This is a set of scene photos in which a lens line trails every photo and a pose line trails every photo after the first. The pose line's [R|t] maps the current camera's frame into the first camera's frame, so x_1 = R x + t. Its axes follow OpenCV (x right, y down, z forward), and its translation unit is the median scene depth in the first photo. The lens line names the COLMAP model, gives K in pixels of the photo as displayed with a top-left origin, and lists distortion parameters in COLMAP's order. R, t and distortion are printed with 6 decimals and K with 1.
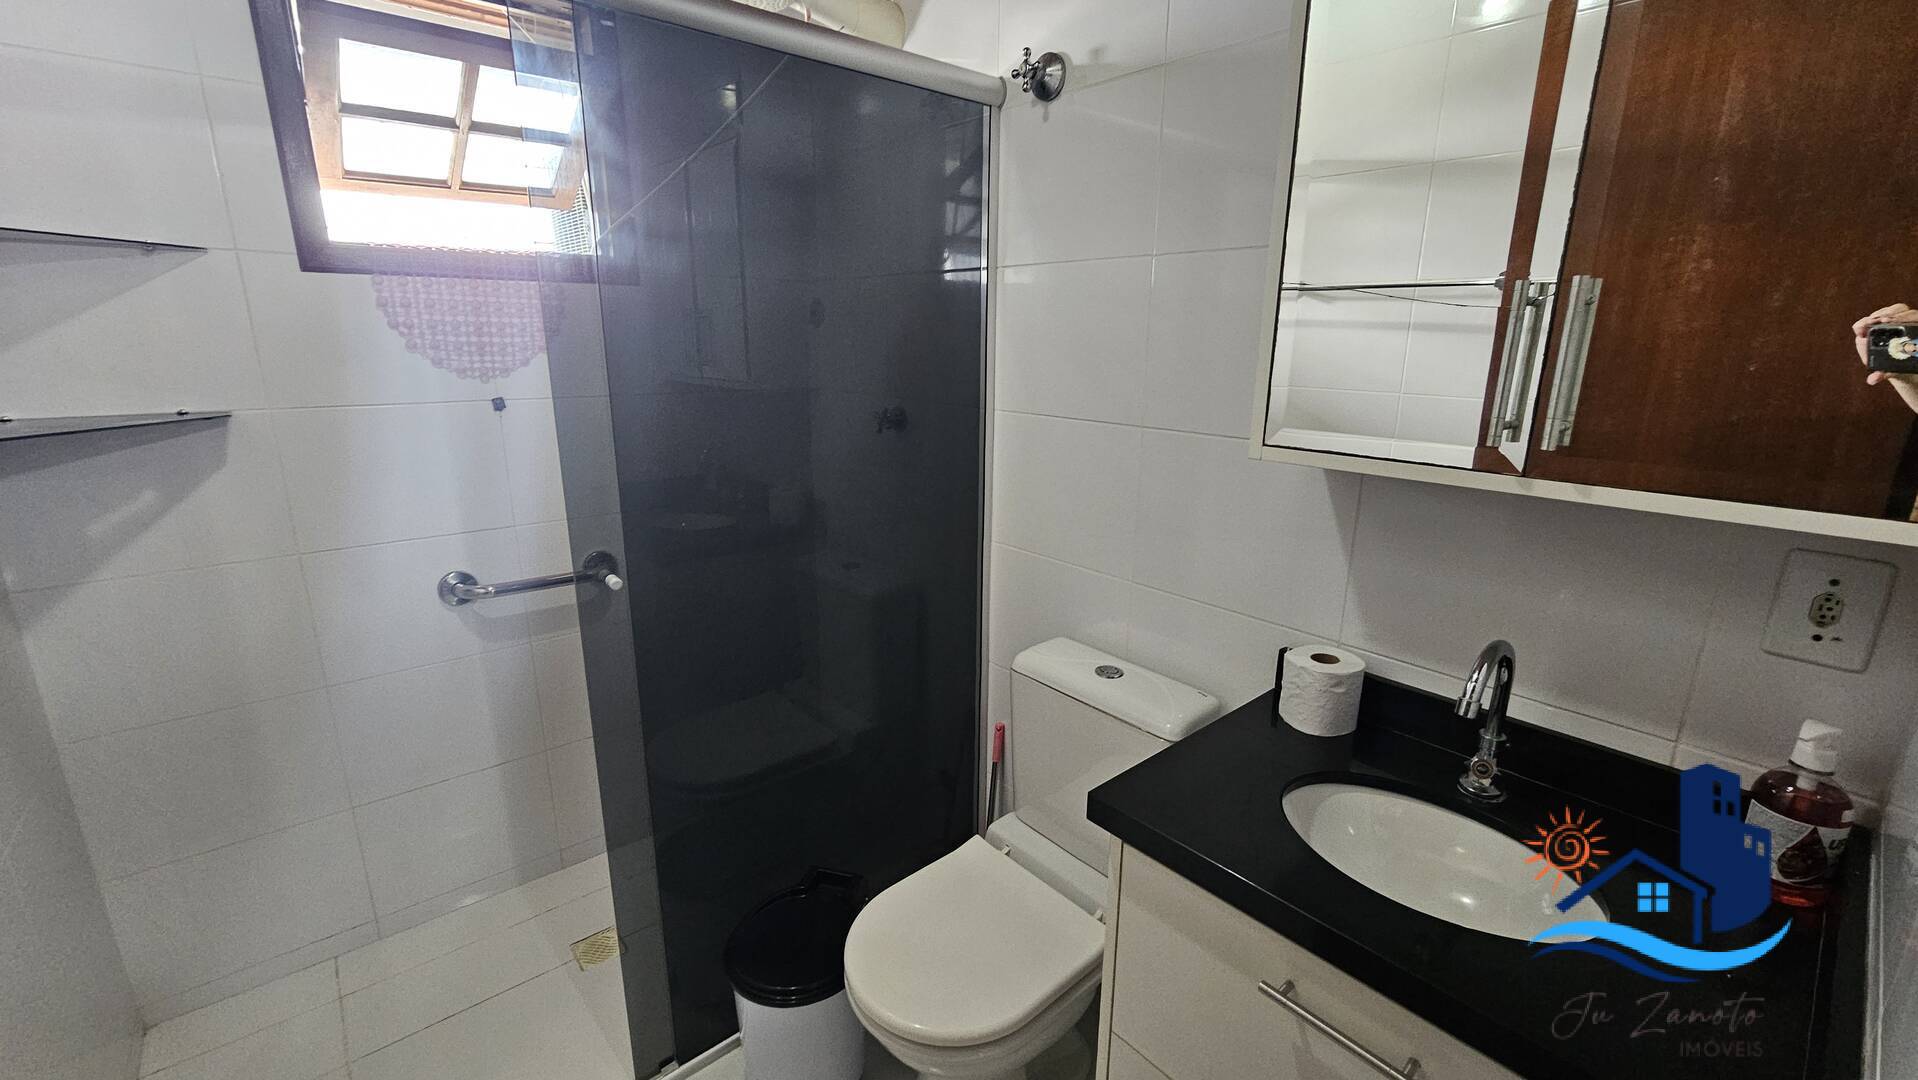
lens RADIAL K [[780.5, 0, 961.6], [0, 780.5, 536.3], [0, 0, 1]] dist [-0.001649, 0.000038]
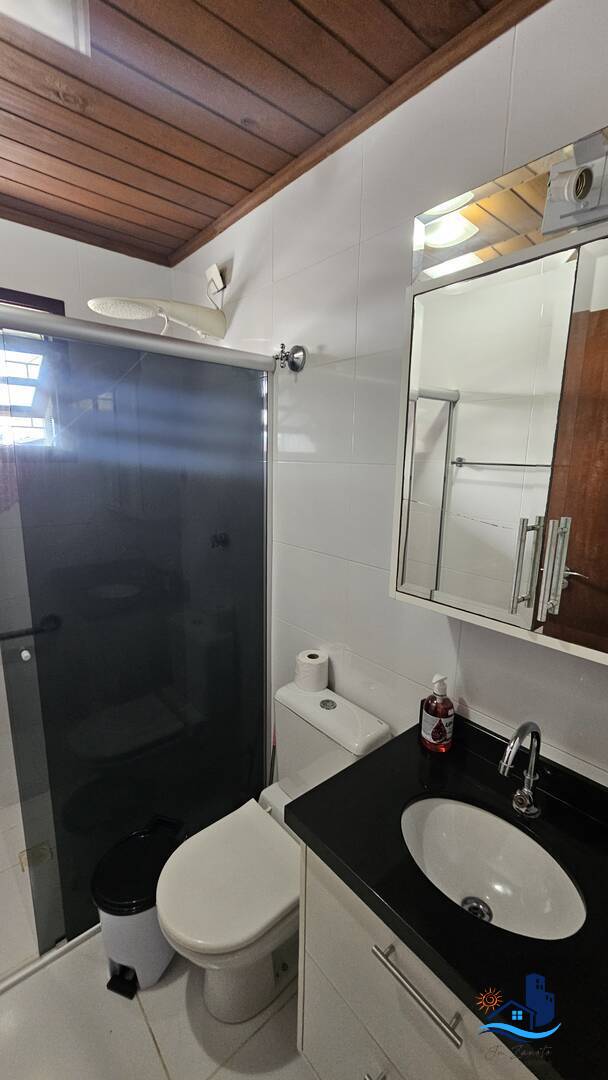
lens RADIAL K [[439.5, 0, 304.3], [0, 439.5, 545.2], [0, 0, 1]] dist [-0.001649, 0.000038]
pose [[0.999888, 0.010613, -0.010593, 0.146665], [-0.011155, 0.998557, -0.052524, -0.120695], [0.010021, 0.052637, 0.998563, 0.035472]]
